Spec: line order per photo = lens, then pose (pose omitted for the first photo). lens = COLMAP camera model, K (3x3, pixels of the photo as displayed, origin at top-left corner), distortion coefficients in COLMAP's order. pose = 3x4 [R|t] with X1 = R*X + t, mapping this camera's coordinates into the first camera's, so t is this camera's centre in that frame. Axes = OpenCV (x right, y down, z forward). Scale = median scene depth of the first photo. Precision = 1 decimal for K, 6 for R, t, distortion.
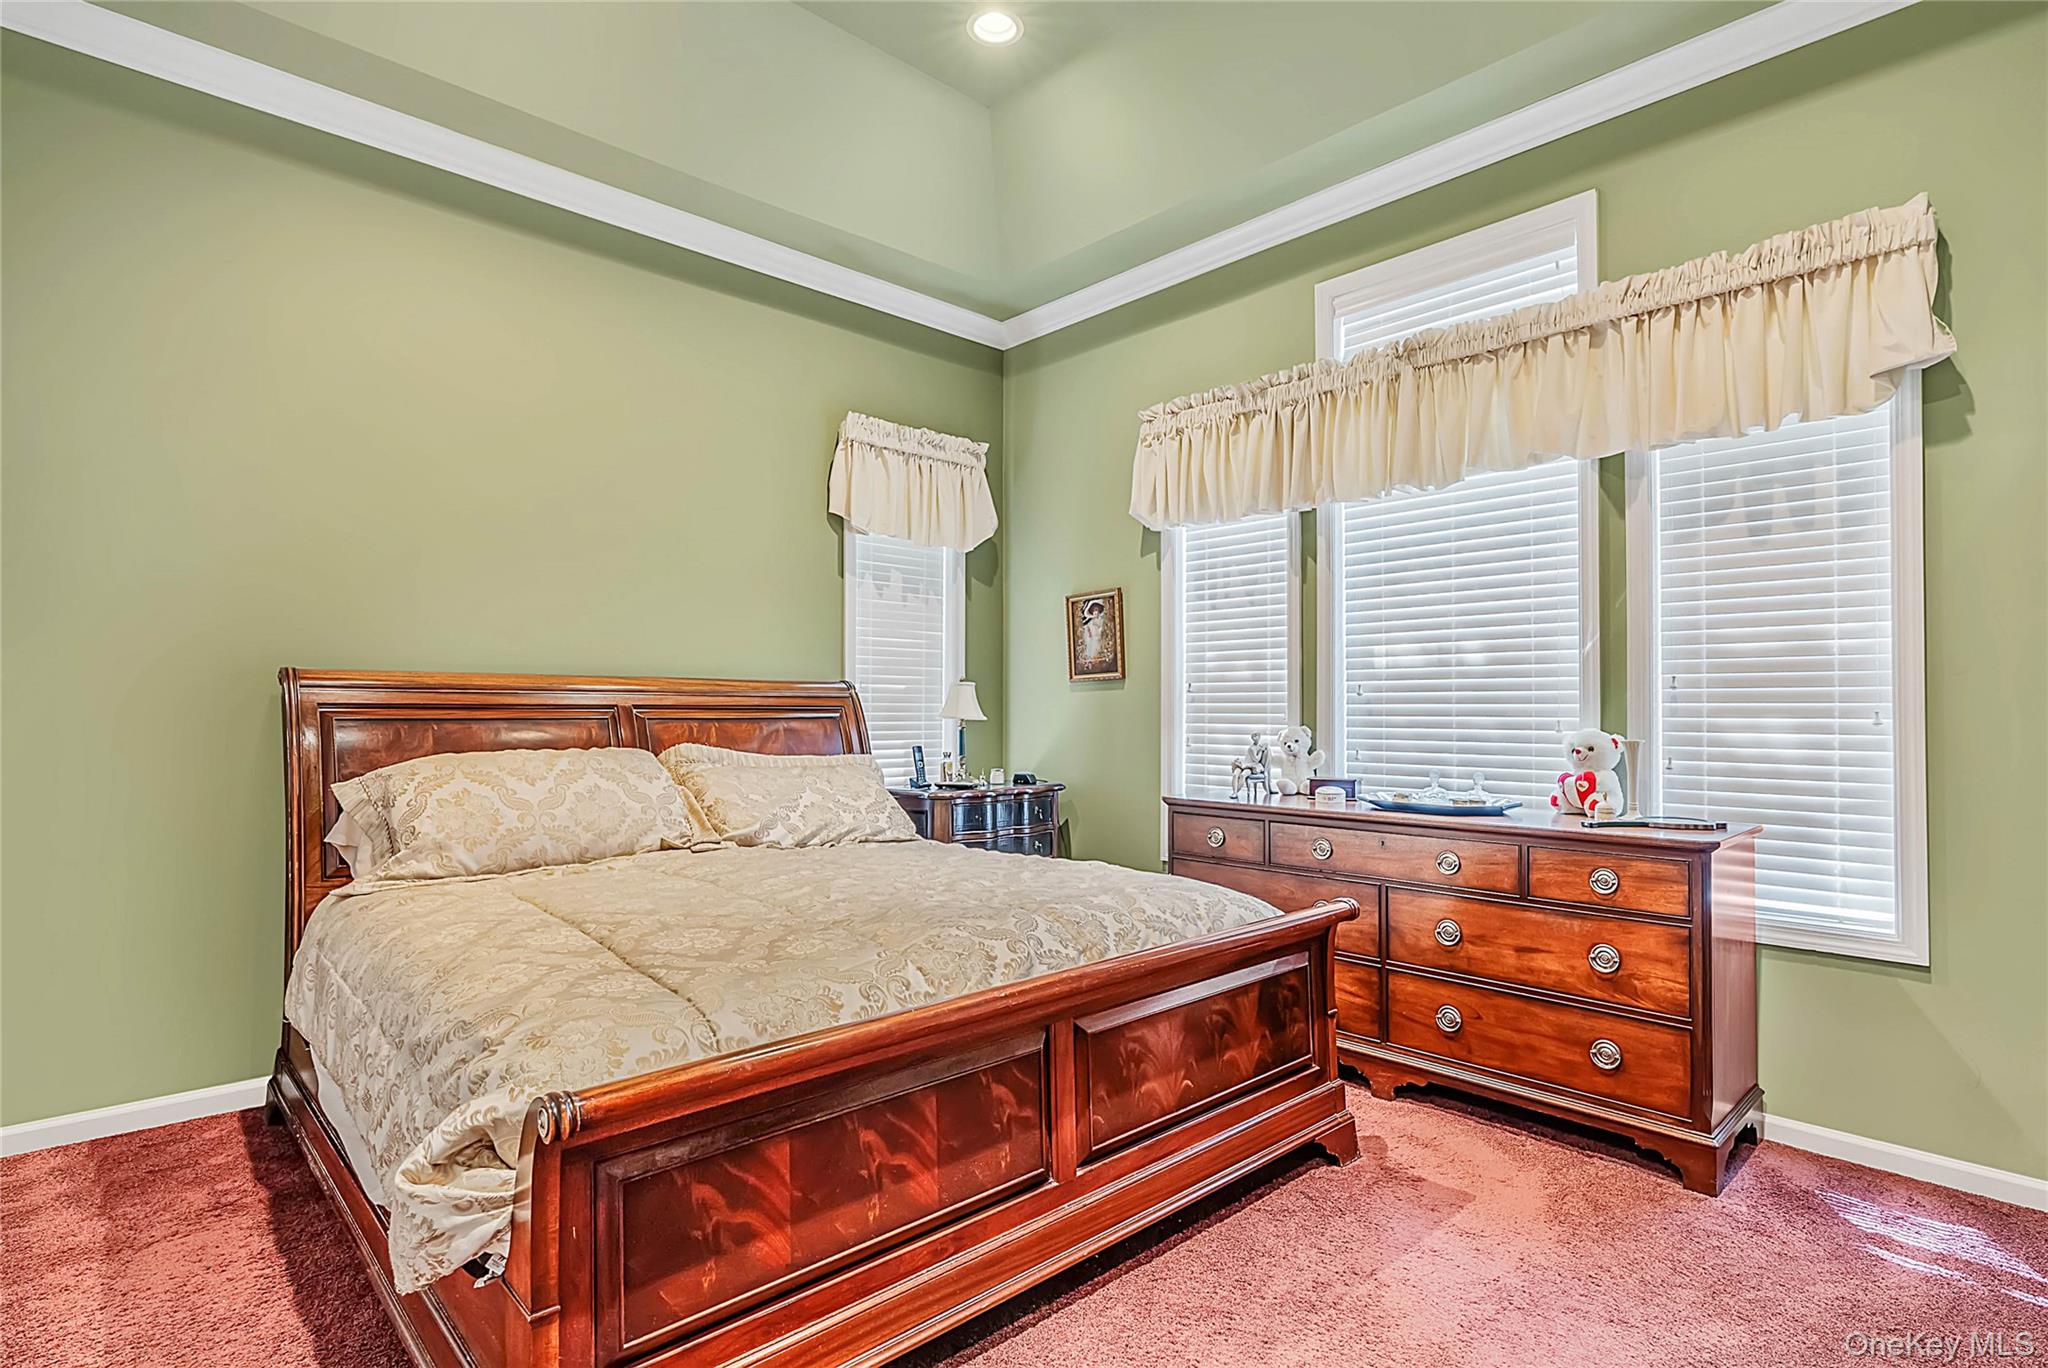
lens RADIAL K [[1019.9, 0, 1018.1], [0, 1019.9, 693.2], [0, 0, 1]] dist [-0.000137, 0.000495]
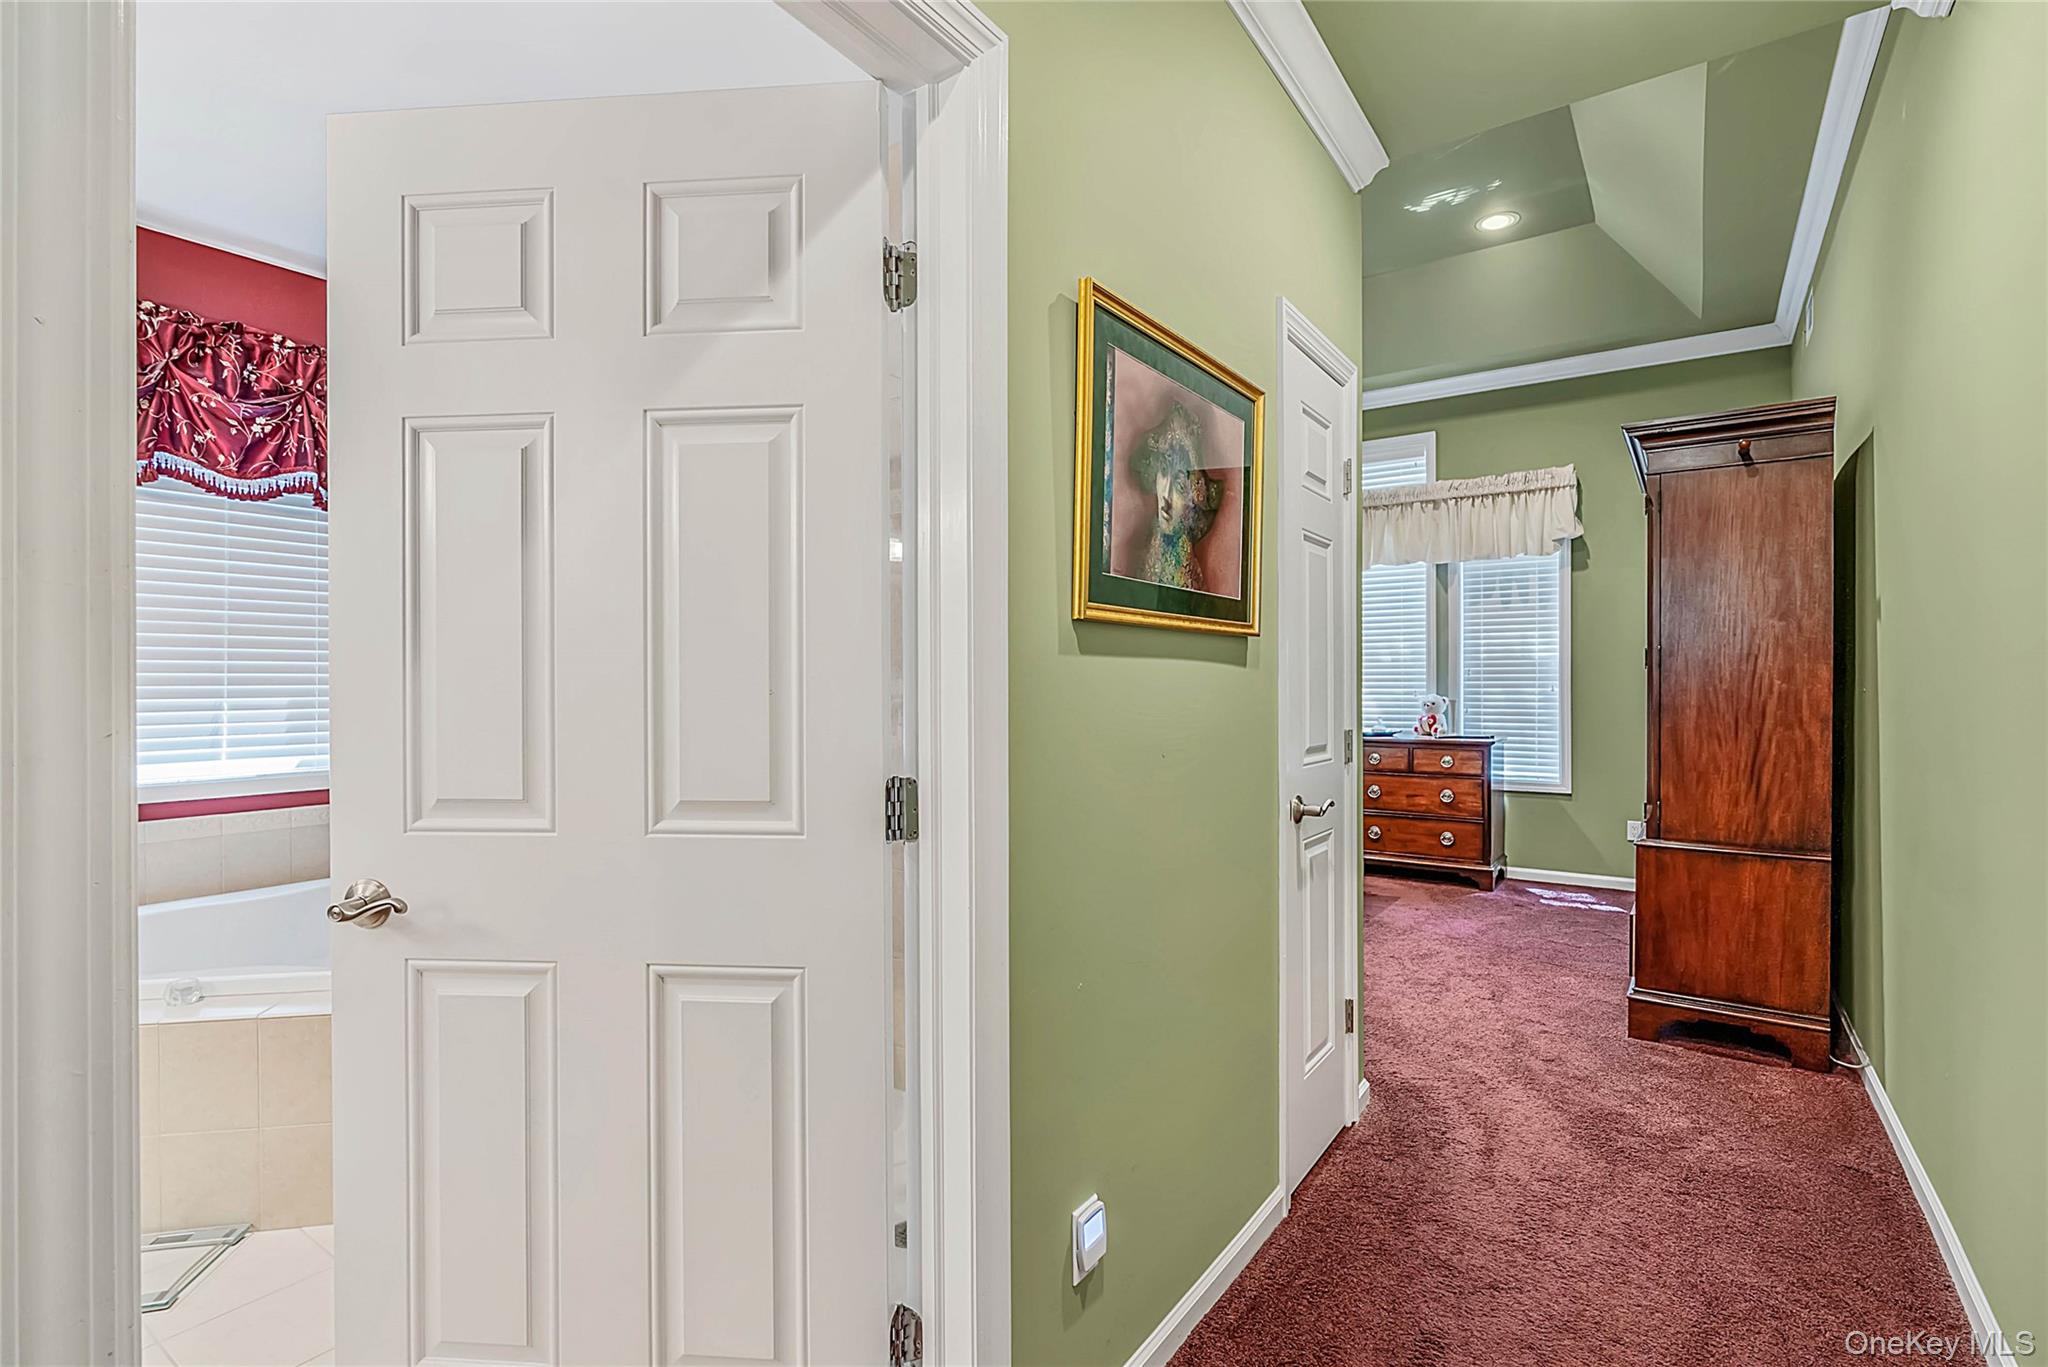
lens RADIAL K [[948.1, 0, 1024.0], [0, 948.1, 683.5], [0, 0, 1]] dist [-0.003179, -0.000027]
pose [[0.979093, -0.001962, 0.203402, -0.720539], [-0.000573, 0.999923, 0.012402, -0.011016], [-0.203411, -0.012259, 0.979017, -0.803290]]
